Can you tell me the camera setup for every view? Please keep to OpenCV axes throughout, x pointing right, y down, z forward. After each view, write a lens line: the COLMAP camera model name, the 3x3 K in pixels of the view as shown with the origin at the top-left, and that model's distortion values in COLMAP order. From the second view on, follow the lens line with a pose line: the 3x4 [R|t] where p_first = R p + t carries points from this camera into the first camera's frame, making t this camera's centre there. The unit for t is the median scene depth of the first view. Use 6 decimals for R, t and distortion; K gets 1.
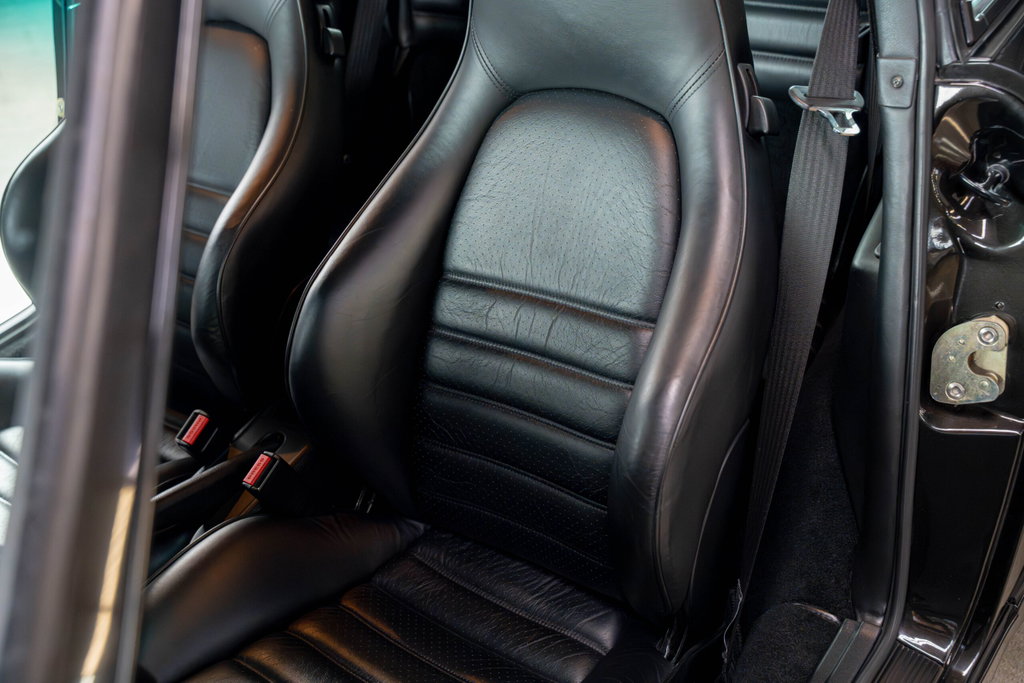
lens RADIAL K [[1251.9, 0, 512.0], [0, 1251.9, 341.5], [0, 0, 1]] dist [-0.003831, -0.007184]
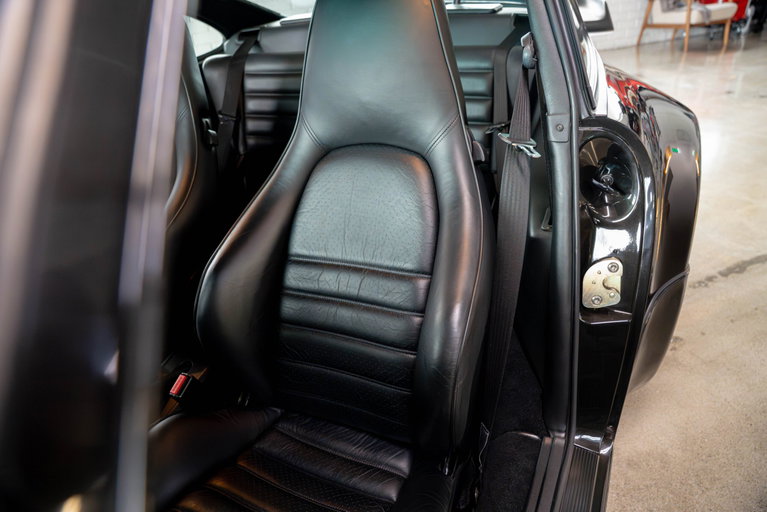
lens RADIAL K [[518.2, 0, 383.5], [0, 518.2, 256.0], [0, 0, 1]] dist [-0.141727, 0.002744]
pose [[0.972076, -0.047003, 0.229909, -0.093727], [0.072680, 0.991864, -0.104519, 0.026430], [-0.223126, 0.118310, 0.967583, 0.321583]]
